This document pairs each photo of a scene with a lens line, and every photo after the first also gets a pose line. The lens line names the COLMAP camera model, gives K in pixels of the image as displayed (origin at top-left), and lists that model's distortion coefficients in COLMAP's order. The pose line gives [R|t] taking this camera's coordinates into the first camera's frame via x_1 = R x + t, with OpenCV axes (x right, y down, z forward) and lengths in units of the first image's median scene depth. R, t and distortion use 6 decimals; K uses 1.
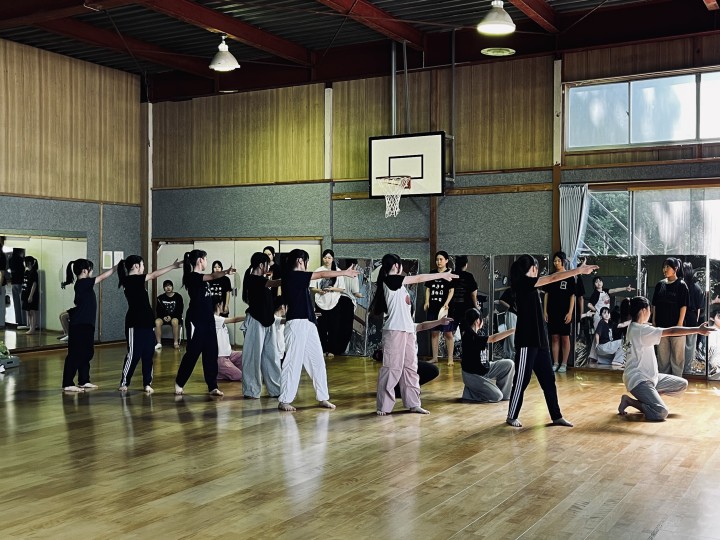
lens RADIAL K [[878.2, 0, 360.9], [0, 878.2, 273.4], [0, 0, 1]] dist [0.055023, 0.000000]
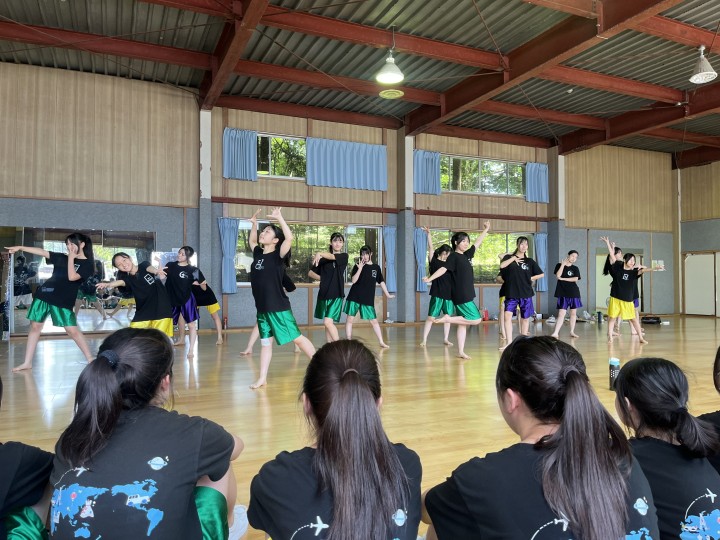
lens RADIAL K [[554.2, 0, 360.3], [0, 554.2, 268.8], [0, 0, 1]] dist [0.046613, -0.048099]
pose [[0.801762, -0.023433, -0.597184, -0.123230], [0.001713, 0.999317, -0.036912, 0.036049], [0.597641, 0.028571, 0.801255, -0.227513]]
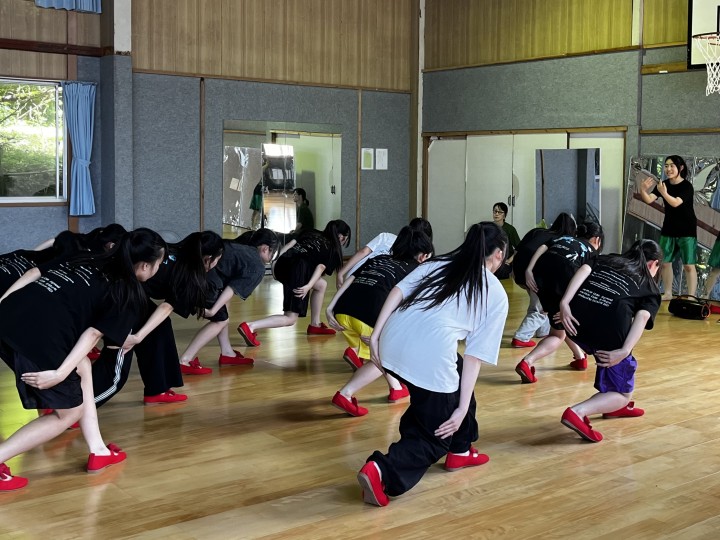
lens RADIAL K [[991.3, 0, 358.9], [0, 991.3, 265.7], [0, 0, 1]] dist [0.044179, 0.000000]
pose [[0.933061, 0.043103, -0.357127, 0.052301], [-0.012411, 0.996061, 0.087793, 0.003789], [0.359504, -0.077484, 0.929921, 0.150263]]
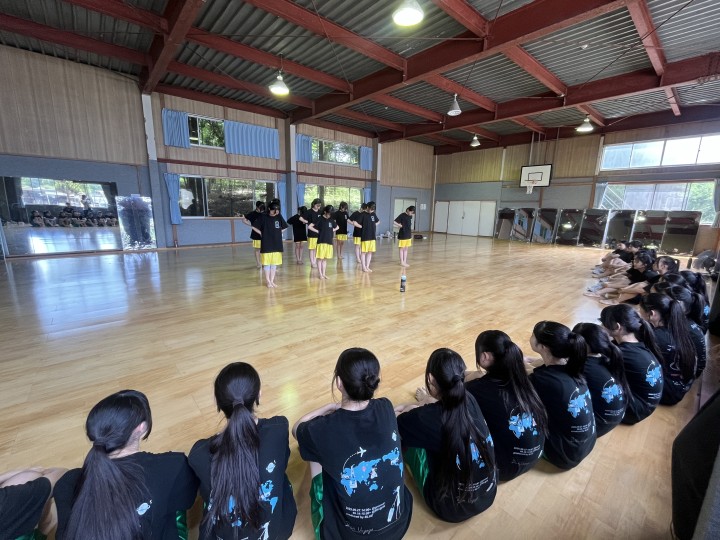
lens RADIAL K [[310.4, 0, 358.9], [0, 310.4, 270.5], [0, 0, 1]] dist [-0.005352, 0.001229]
pose [[0.939817, 0.081123, -0.331907, -0.129532], [-0.017761, 0.981692, 0.189648, 0.003658], [0.341215, -0.172339, 0.924052, -0.220157]]
